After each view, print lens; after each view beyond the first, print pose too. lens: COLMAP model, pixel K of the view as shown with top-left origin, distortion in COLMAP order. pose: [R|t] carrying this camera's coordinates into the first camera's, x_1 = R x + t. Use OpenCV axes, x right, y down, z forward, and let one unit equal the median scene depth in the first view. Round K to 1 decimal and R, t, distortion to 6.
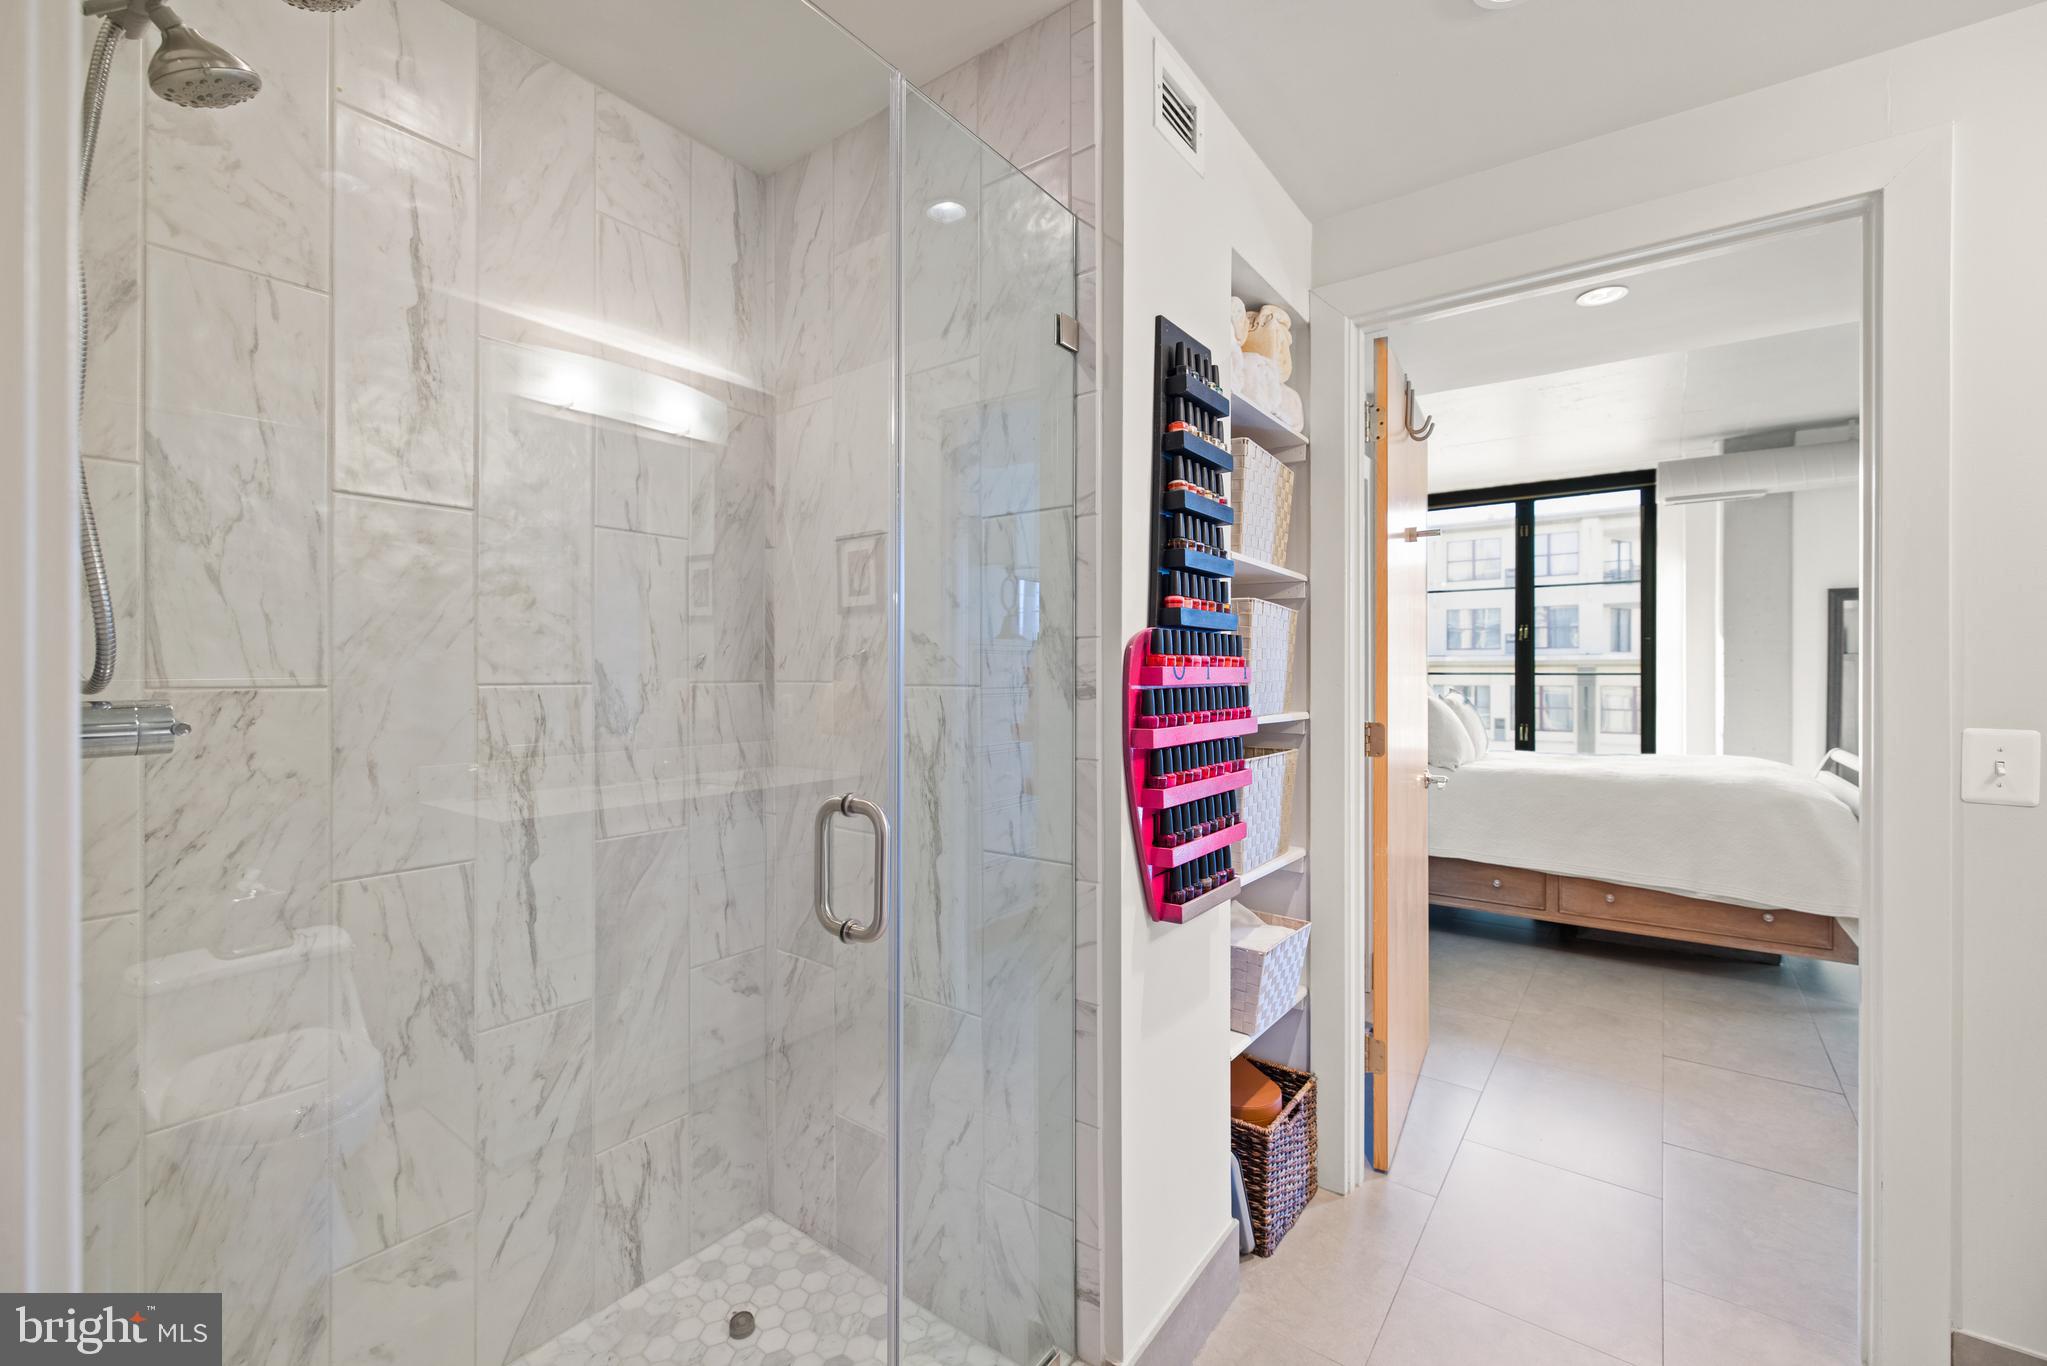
lens RADIAL K [[866.7, 0, 1016.5], [0, 866.7, 677.4], [0, 0, 1]] dist [0.000078, 0.000066]
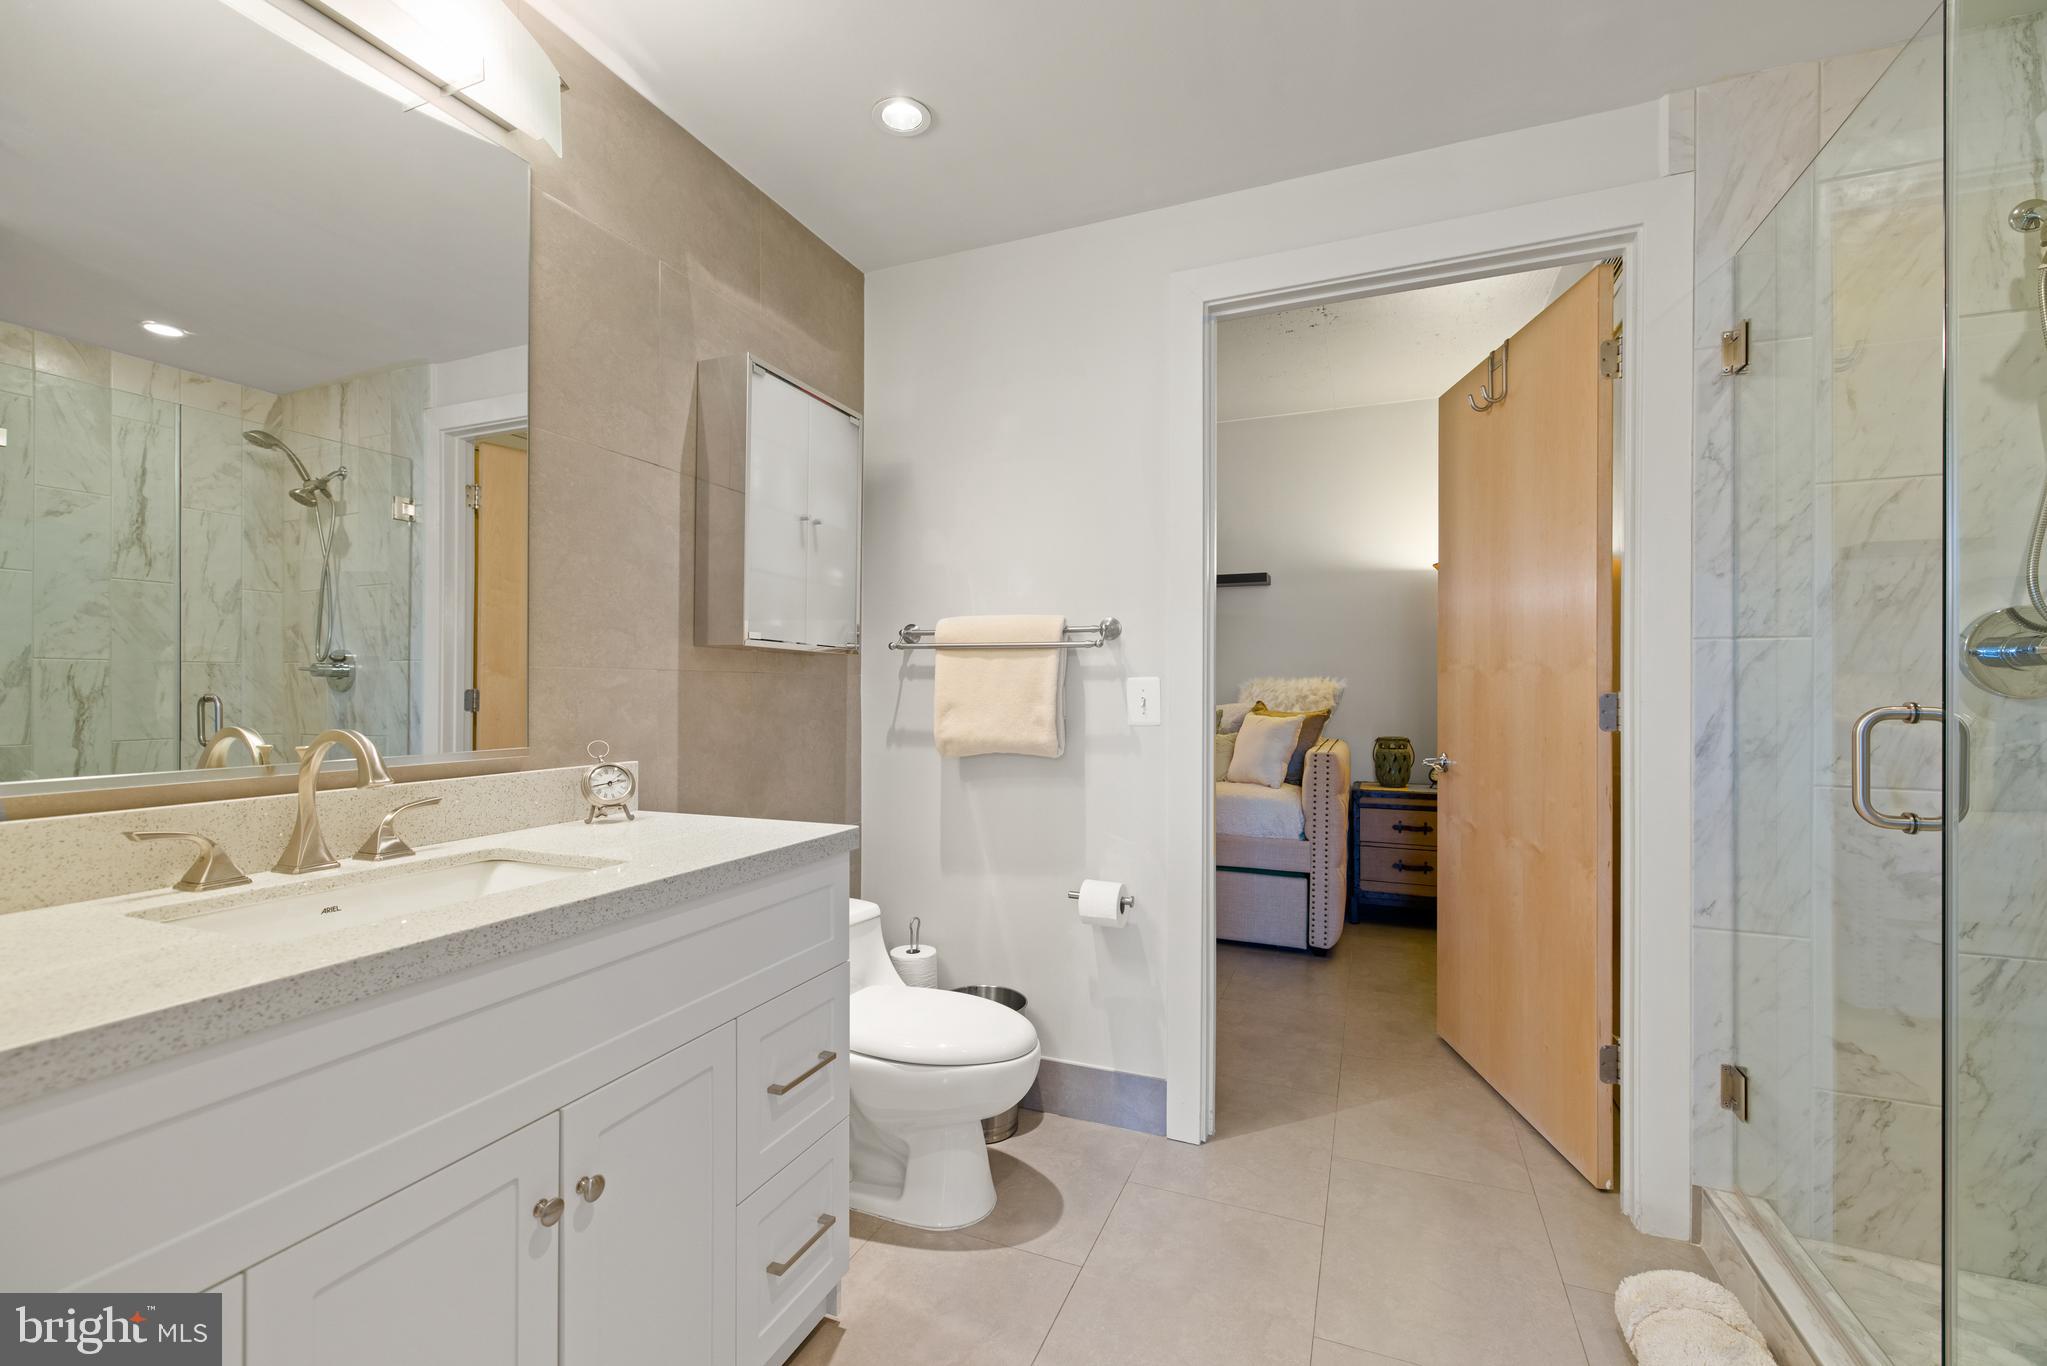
lens RADIAL K [[879.7, 0, 1023.5], [0, 879.7, 683.0], [0, 0, 1]] dist [0.000711, -0.000012]
pose [[-0.964553, -0.004547, -0.263849, 0.757642], [-0.004164, 0.999989, -0.002012, 0.066781], [0.263855, -0.000842, -0.964562, 1.108294]]
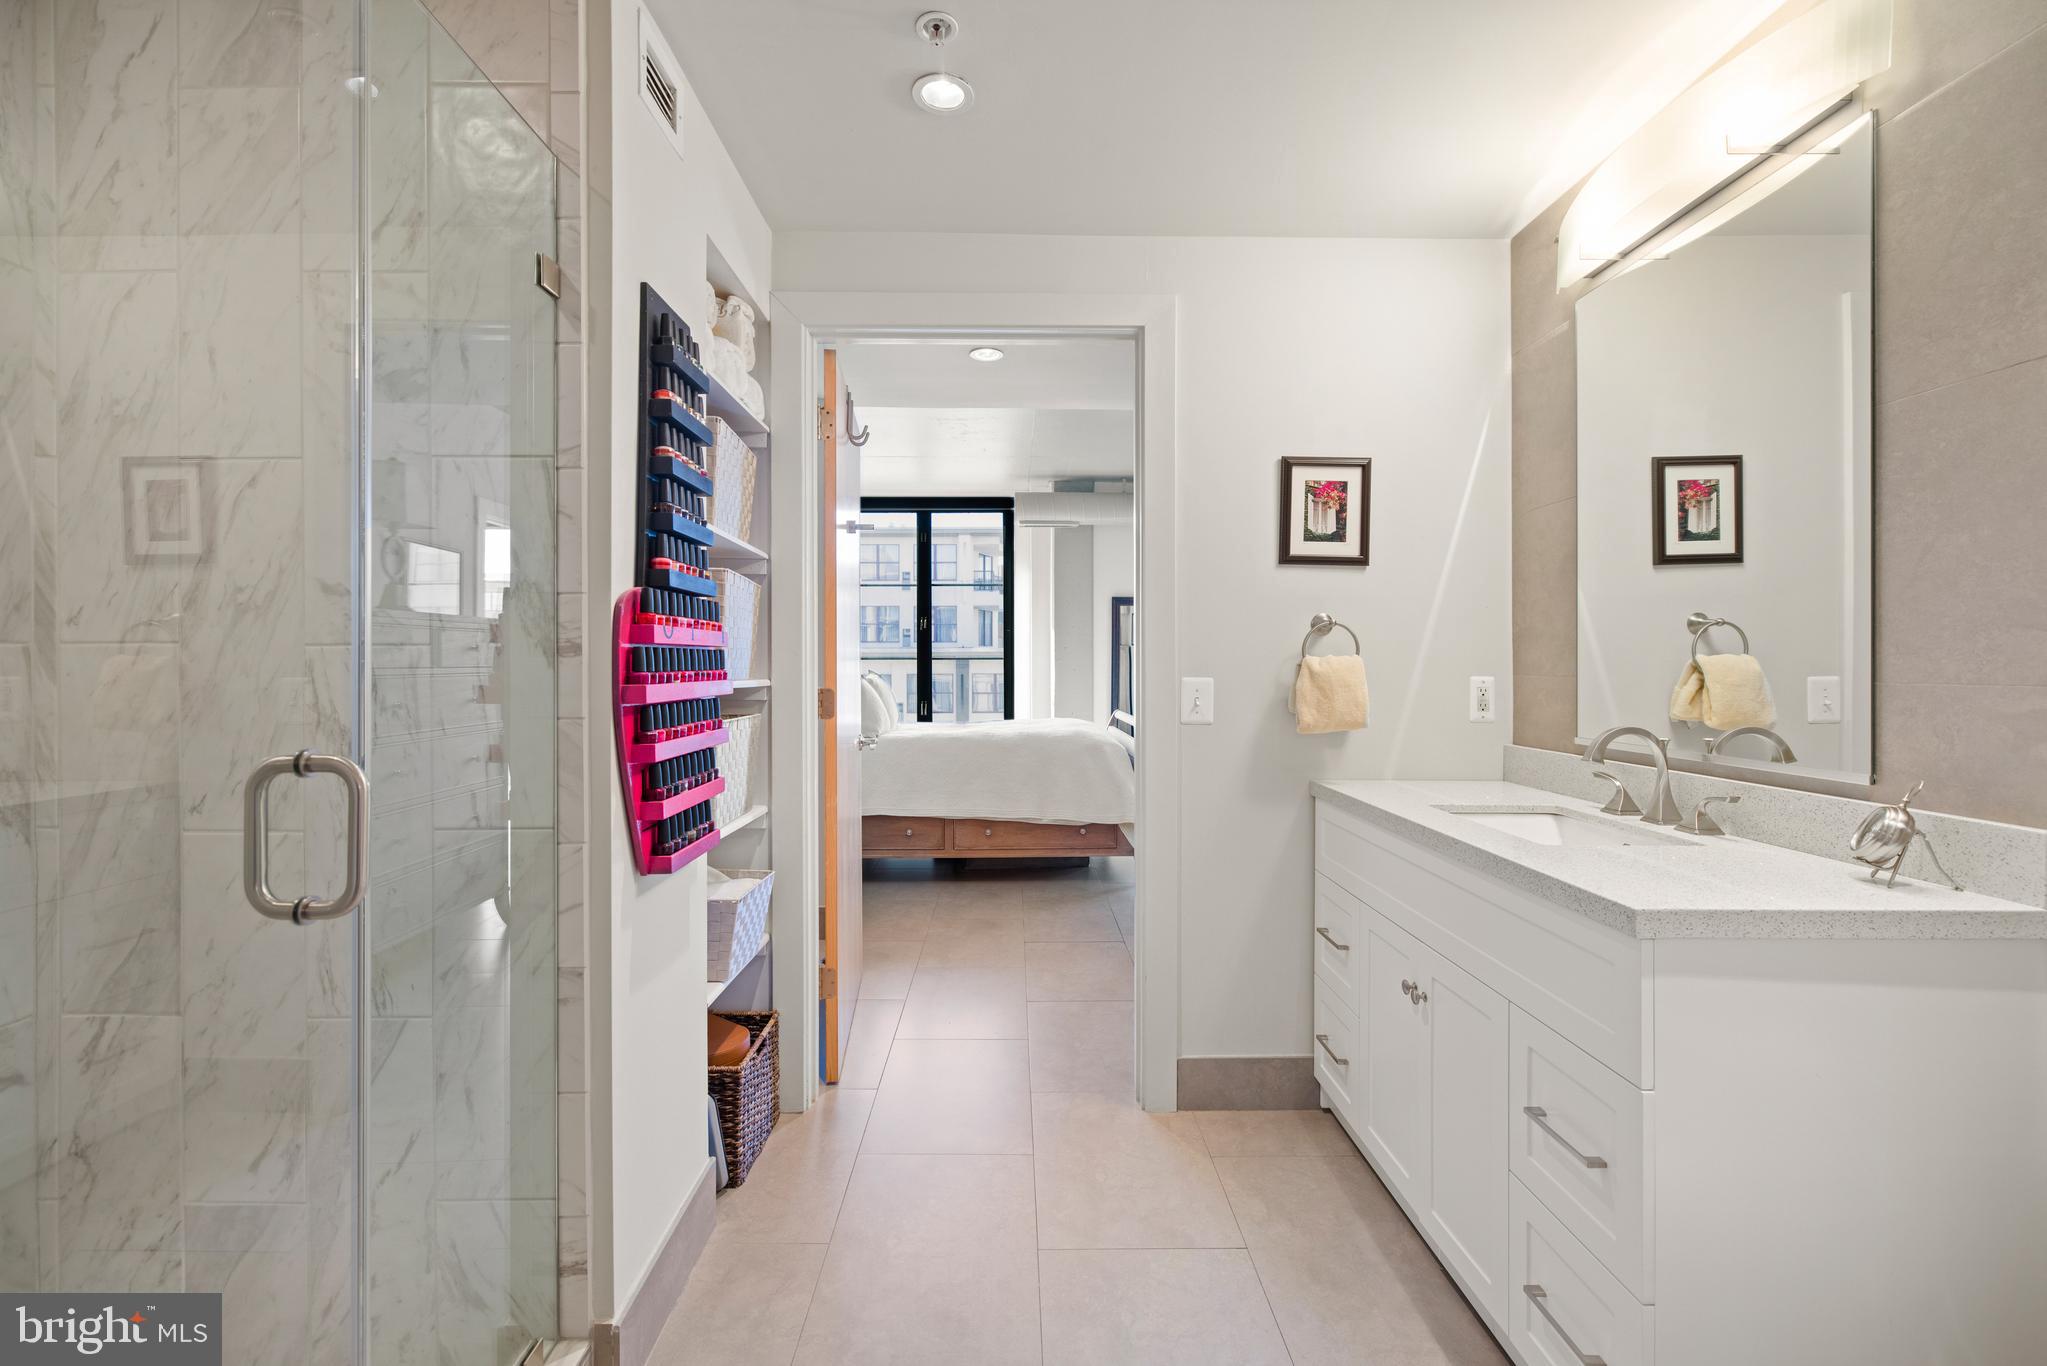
lens RADIAL K [[879.7, 0, 1023.5], [0, 879.7, 683.0], [0, 0, 1]] dist [0.000711, -0.000012]
pose [[0.790911, -0.011612, 0.611820, -0.094805], [0.005700, 0.999916, 0.011609, 0.035750], [-0.611904, -0.005694, 0.790912, -0.076043]]
